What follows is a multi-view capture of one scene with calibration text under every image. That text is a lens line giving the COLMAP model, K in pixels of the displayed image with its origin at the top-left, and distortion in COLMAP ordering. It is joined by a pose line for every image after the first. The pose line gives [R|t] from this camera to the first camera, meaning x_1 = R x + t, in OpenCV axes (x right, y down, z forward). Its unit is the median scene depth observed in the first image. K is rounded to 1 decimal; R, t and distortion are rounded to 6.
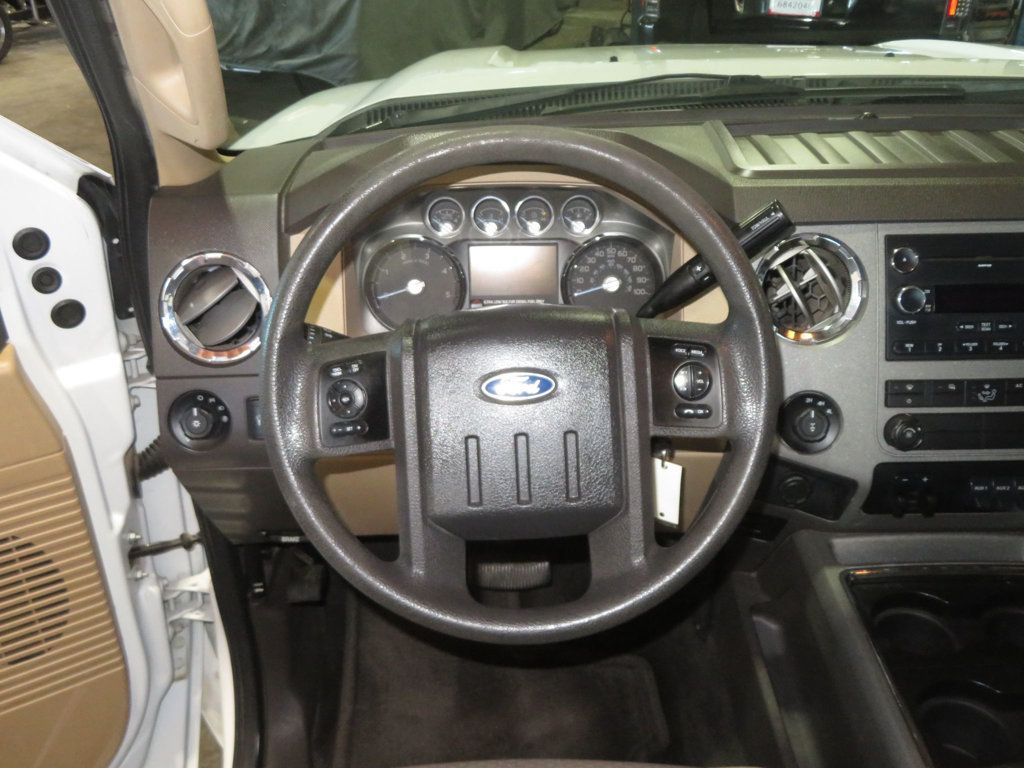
lens RADIAL K [[945.2, 0, 512.0], [0, 945.2, 384.0], [0, 0, 1]] dist [-0.008760, 0.002580]
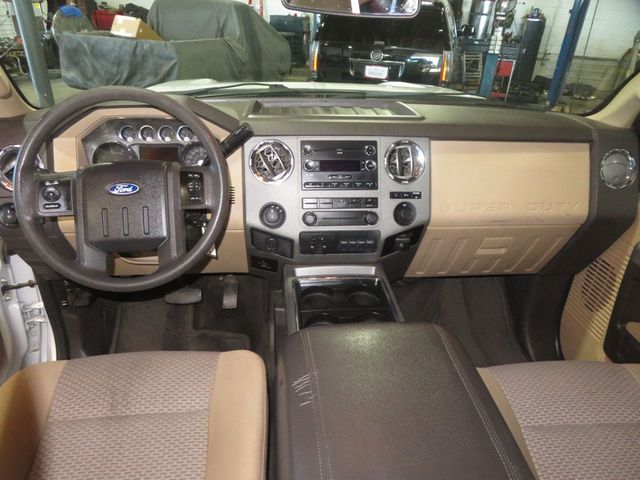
lens RADIAL K [[451.4, 0, 320.0], [0, 451.4, 240.0], [0, 0, 1]] dist [0.004448, -0.002789]
pose [[0.995237, -0.006070, 0.097293, 0.324743], [0.009438, 0.999370, -0.034198, 0.147949], [-0.097024, 0.034954, 0.994668, -0.192941]]
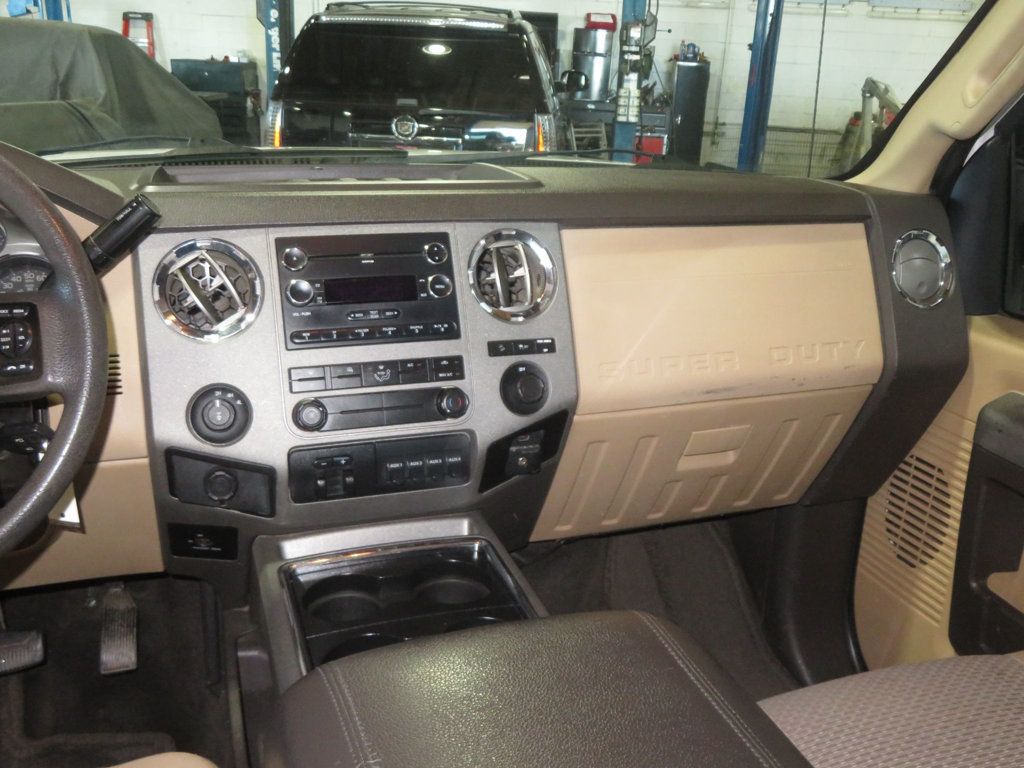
lens RADIAL K [[945.2, 0, 512.0], [0, 945.2, 384.0], [0, 0, 1]] dist [-0.008760, 0.002580]
pose [[0.947548, -0.066635, 0.312589, 0.298882], [0.121375, 0.979779, -0.159064, 0.213889], [-0.295669, 0.188661, 0.936476, -0.074885]]
